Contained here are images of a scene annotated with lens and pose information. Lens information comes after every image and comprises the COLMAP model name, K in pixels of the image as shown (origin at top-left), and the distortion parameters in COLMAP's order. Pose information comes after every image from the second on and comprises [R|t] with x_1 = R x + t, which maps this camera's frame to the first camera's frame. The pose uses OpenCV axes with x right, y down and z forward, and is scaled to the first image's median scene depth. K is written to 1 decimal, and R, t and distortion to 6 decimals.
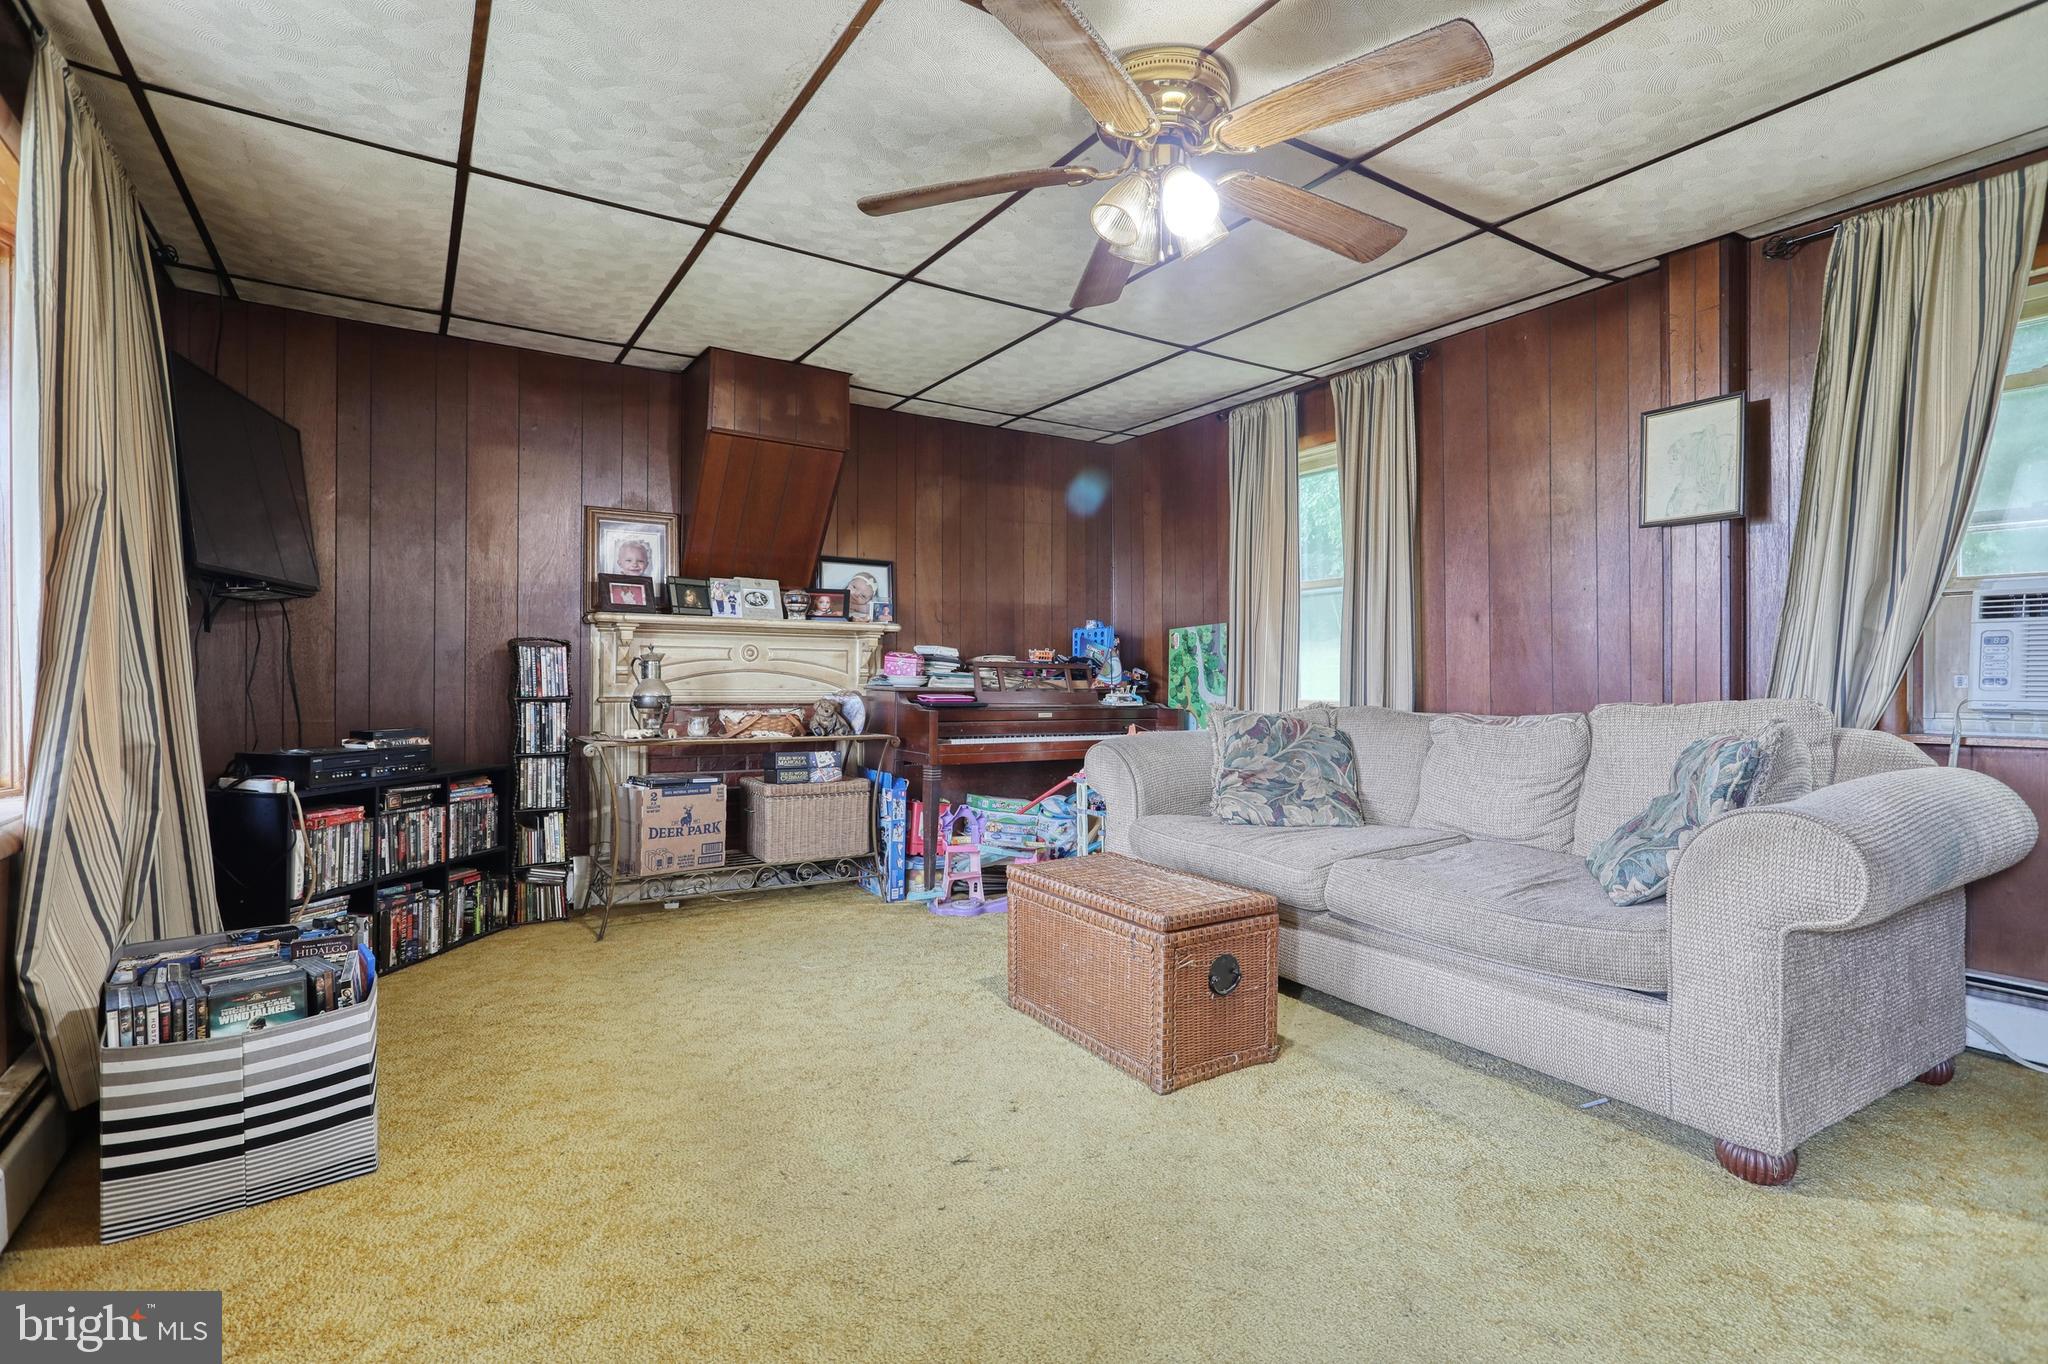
lens RADIAL K [[959.7, 0, 1024.0], [0, 959.7, 682.0], [0, 0, 1]] dist [-0.001848, 0.000271]
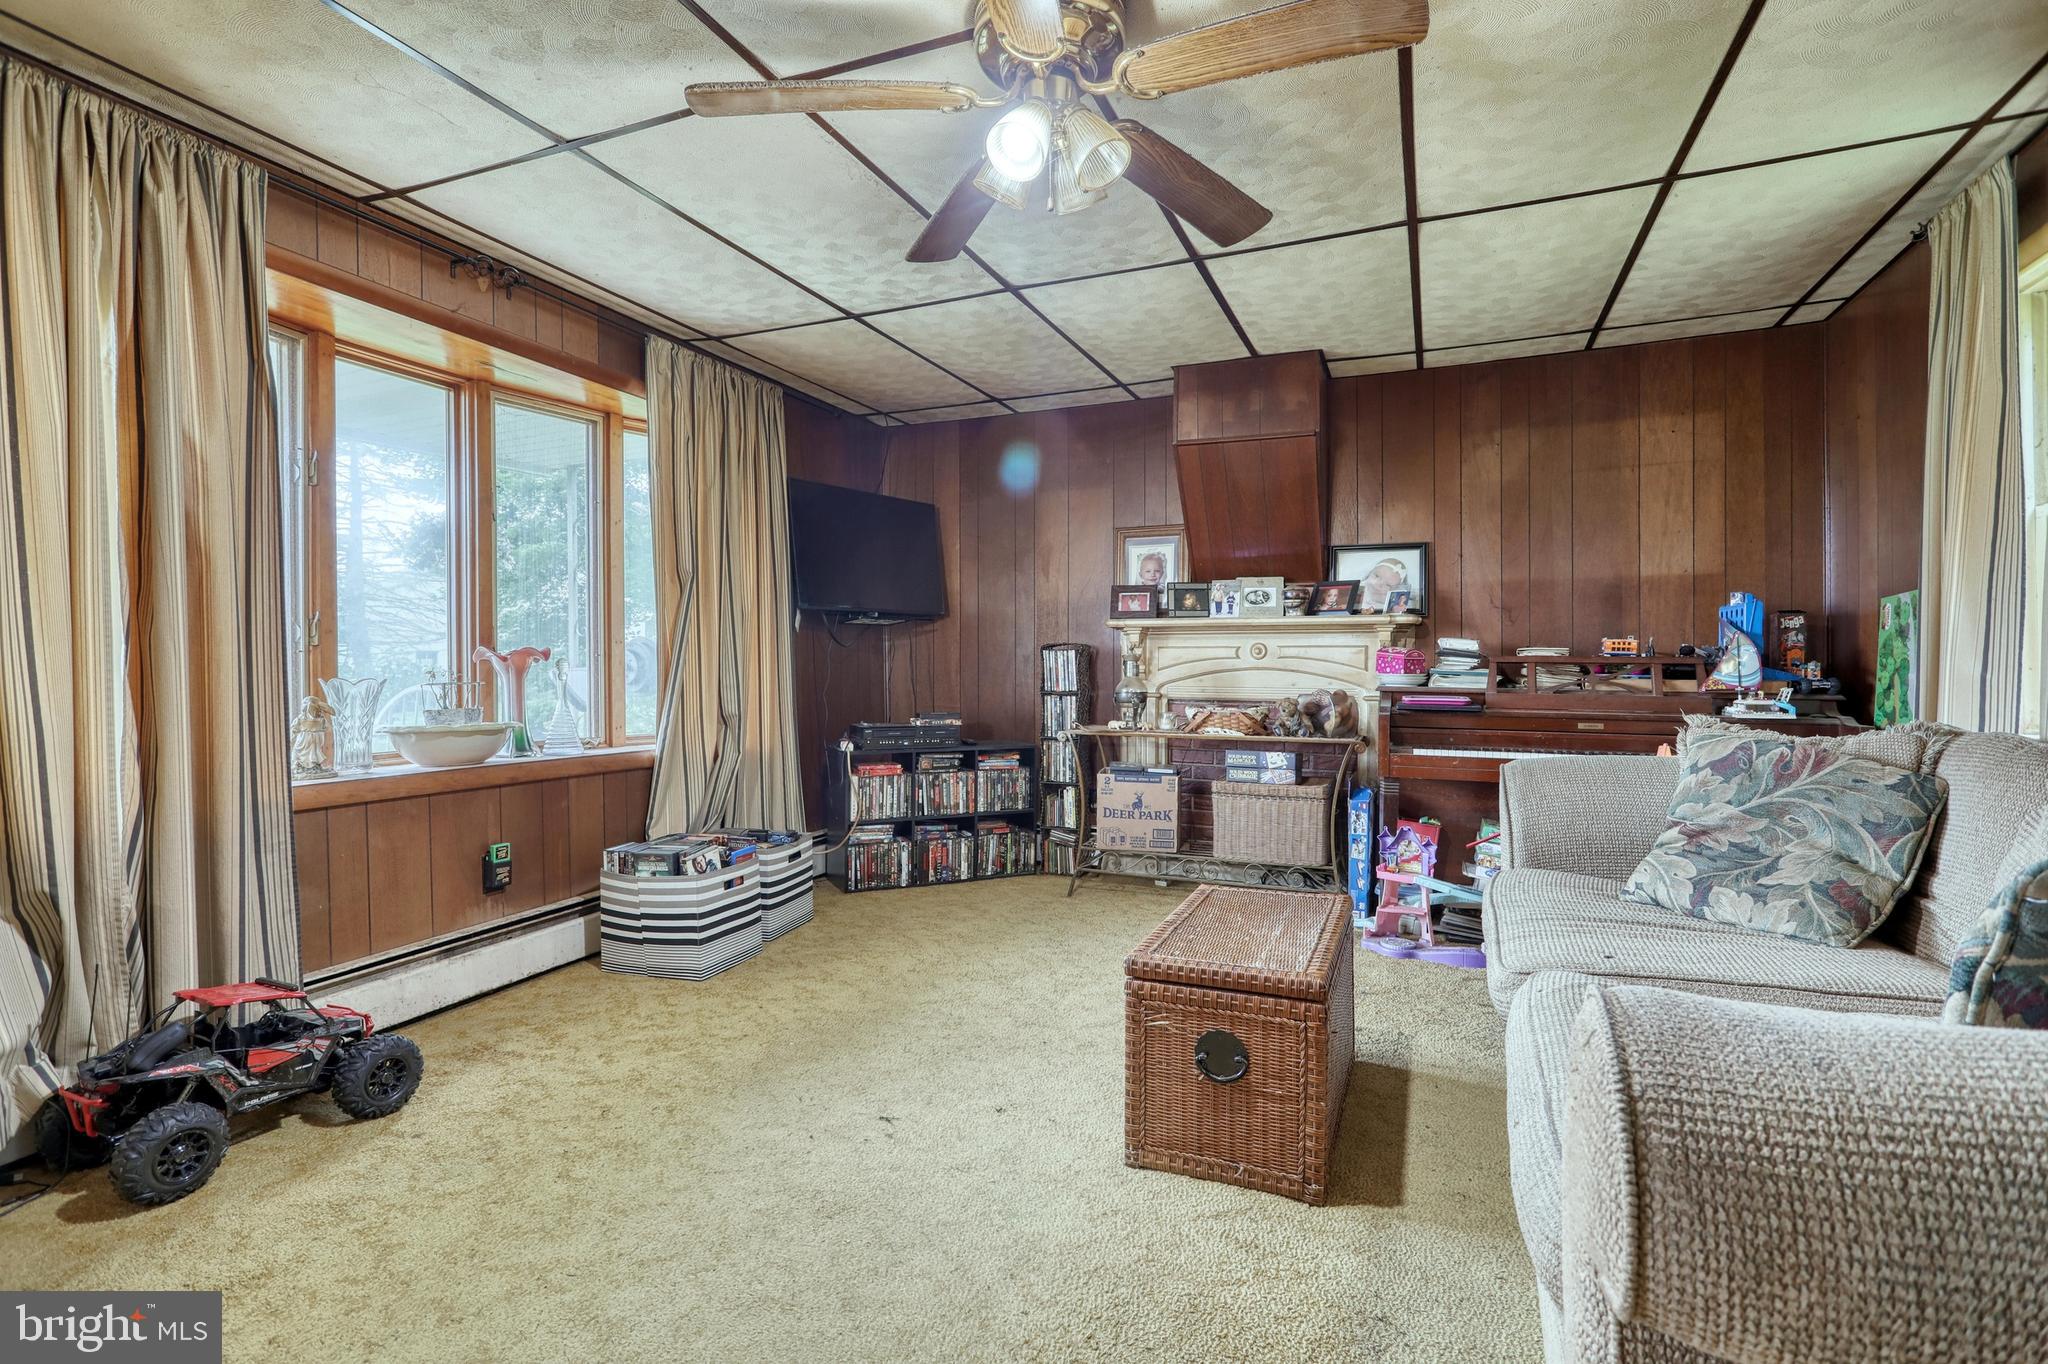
lens RADIAL K [[965.2, 0, 1033.3], [0, 965.2, 681.0], [0, 0, 1]] dist [-0.003955, 0.000023]
pose [[0.564659, 0.006092, -0.825302, 0.464679], [-0.003782, 0.999981, 0.004794, -0.003182], [0.825315, 0.000414, 0.564672, 0.257402]]
